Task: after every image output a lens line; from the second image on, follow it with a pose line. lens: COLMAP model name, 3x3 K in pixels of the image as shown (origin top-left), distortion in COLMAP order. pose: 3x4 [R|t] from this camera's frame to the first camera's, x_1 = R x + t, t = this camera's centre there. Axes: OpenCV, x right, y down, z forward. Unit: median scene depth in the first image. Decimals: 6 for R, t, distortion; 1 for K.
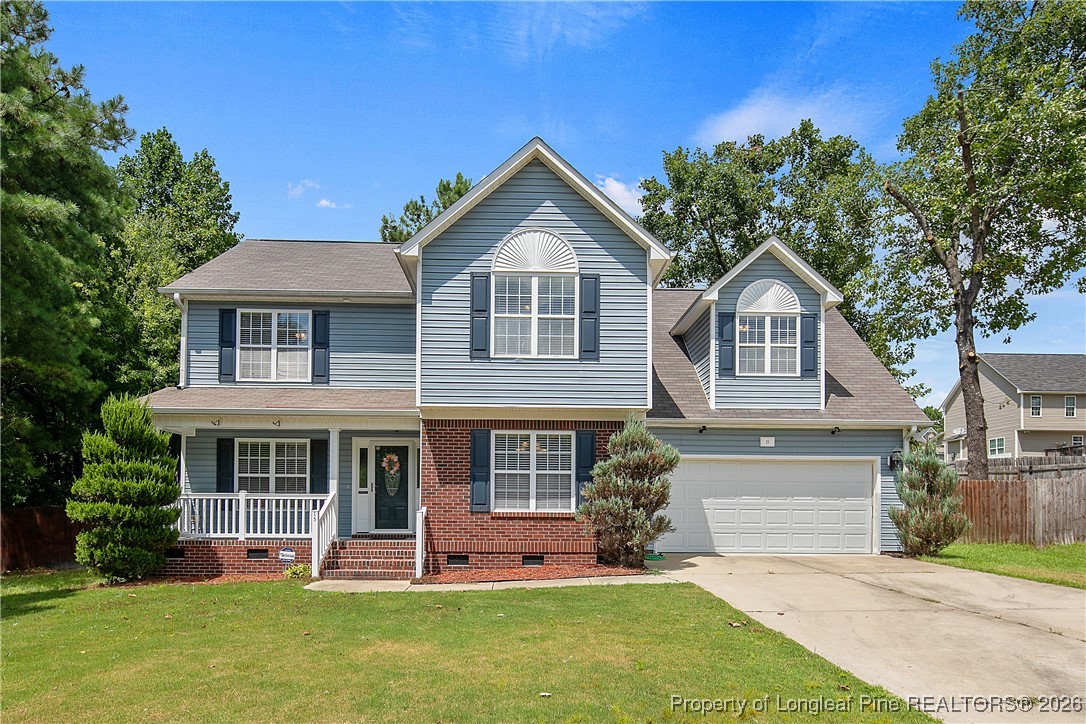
lens RADIAL K [[518.9, 0, 542.9], [0, 518.9, 380.6], [0, 0, 1]] dist [-0.000193, -0.000200]
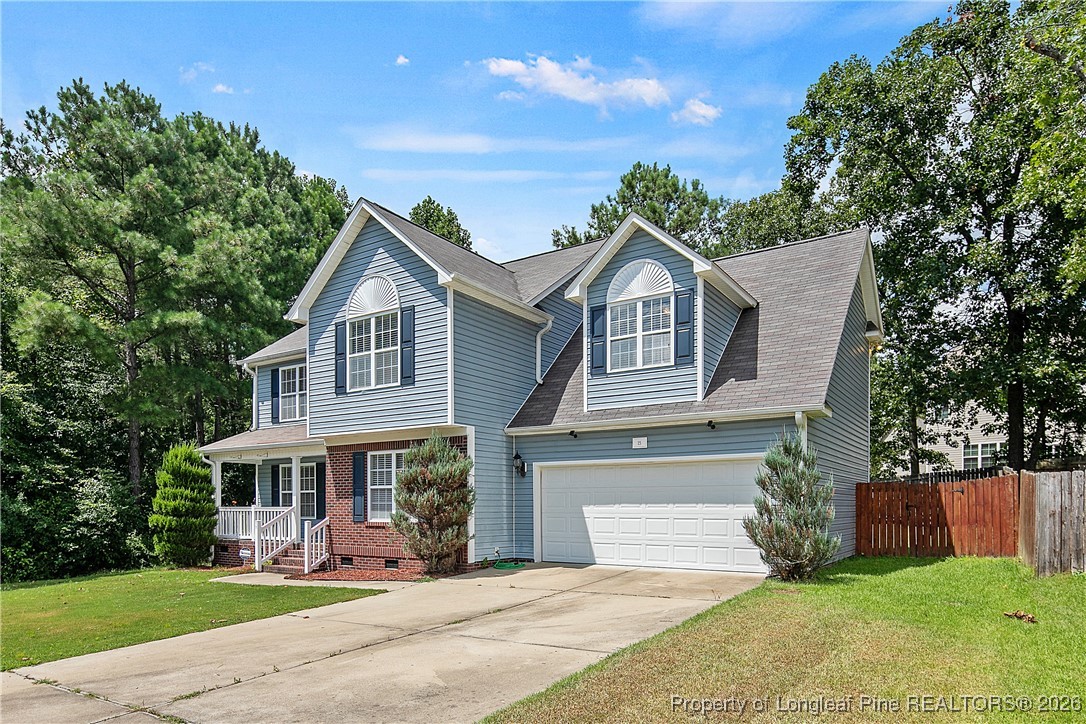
lens RADIAL K [[537.0, 0, 543.4], [0, 537.0, 375.4], [0, 0, 1]] dist [-0.000931, 0.000072]
pose [[0.873497, -0.124595, -0.470616, 0.842188], [0.126831, 0.991554, -0.027104, 0.007027], [0.470018, -0.036013, 0.881922, 0.120058]]
